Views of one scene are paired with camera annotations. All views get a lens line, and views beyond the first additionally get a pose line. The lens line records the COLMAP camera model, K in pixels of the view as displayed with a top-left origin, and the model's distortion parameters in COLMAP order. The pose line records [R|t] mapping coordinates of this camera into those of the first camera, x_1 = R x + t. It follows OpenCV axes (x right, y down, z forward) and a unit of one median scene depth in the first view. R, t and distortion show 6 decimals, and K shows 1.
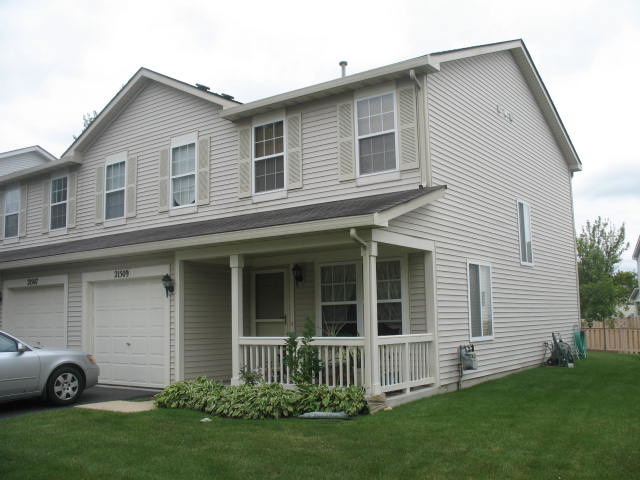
lens RADIAL K [[668.1, 0, 318.8], [0, 668.1, 240.3], [0, 0, 1]] dist [-0.117329, 0.000000]
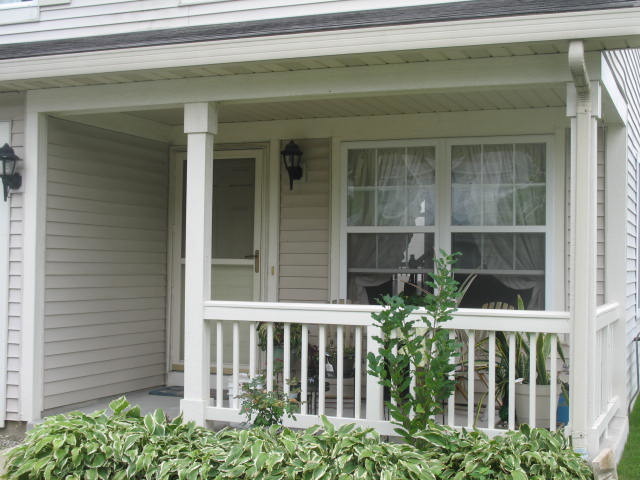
lens RADIAL K [[965.7, 0, 321.0], [0, 965.7, 239.4], [0, 0, 1]] dist [-0.042654, 0.000000]
pose [[0.970076, 0.036335, 0.240067, -0.180755], [-0.059720, 0.994071, 0.090861, 0.044077], [-0.235342, -0.102479, 0.966495, 0.373561]]
